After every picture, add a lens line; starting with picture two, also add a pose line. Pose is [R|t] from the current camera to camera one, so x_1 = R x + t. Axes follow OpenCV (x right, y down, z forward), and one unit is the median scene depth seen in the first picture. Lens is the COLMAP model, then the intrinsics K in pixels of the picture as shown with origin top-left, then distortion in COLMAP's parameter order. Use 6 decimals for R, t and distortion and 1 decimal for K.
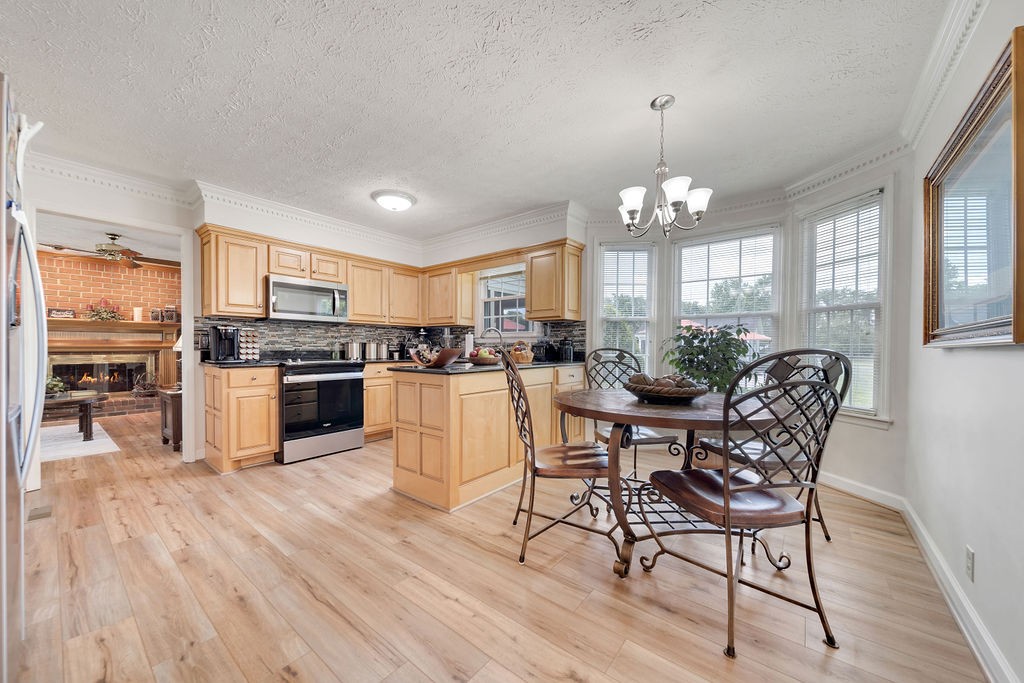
lens RADIAL K [[375.3, 0, 515.0], [0, 375.3, 348.8], [0, 0, 1]] dist [0.000464, 0.000033]
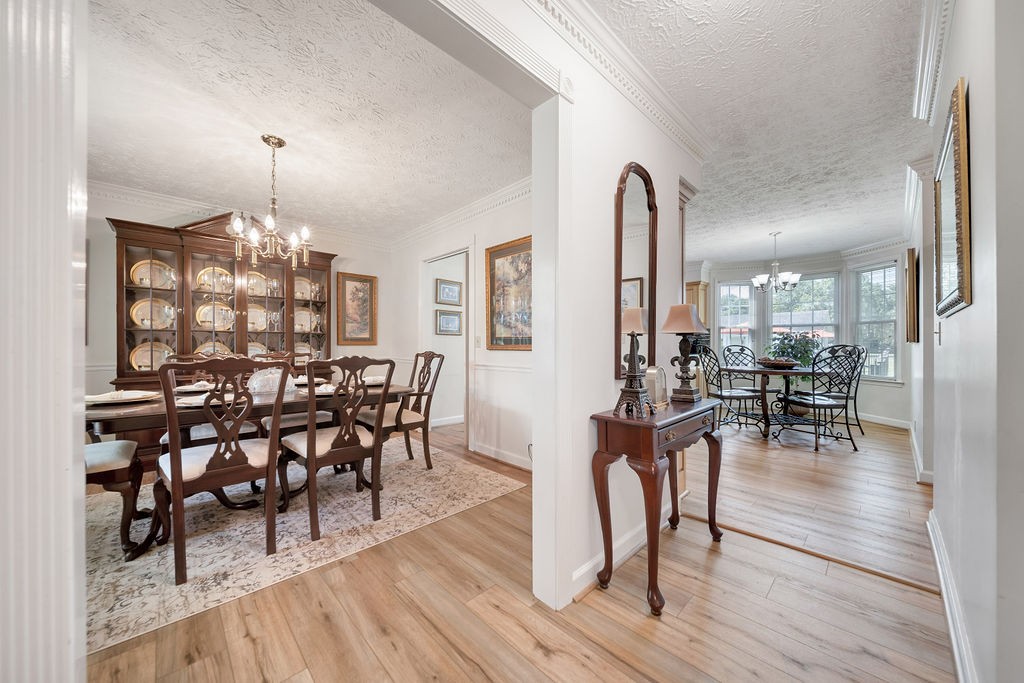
lens RADIAL K [[366.0, 0, 512.0], [0, 366.0, 341.5], [0, 0, 1]] dist [-0.000403, -0.000129]
pose [[0.991093, -0.004491, -0.133097, -0.586294], [0.002423, 0.999874, -0.015695, 0.006074], [0.133151, 0.015233, 0.990979, -0.904868]]
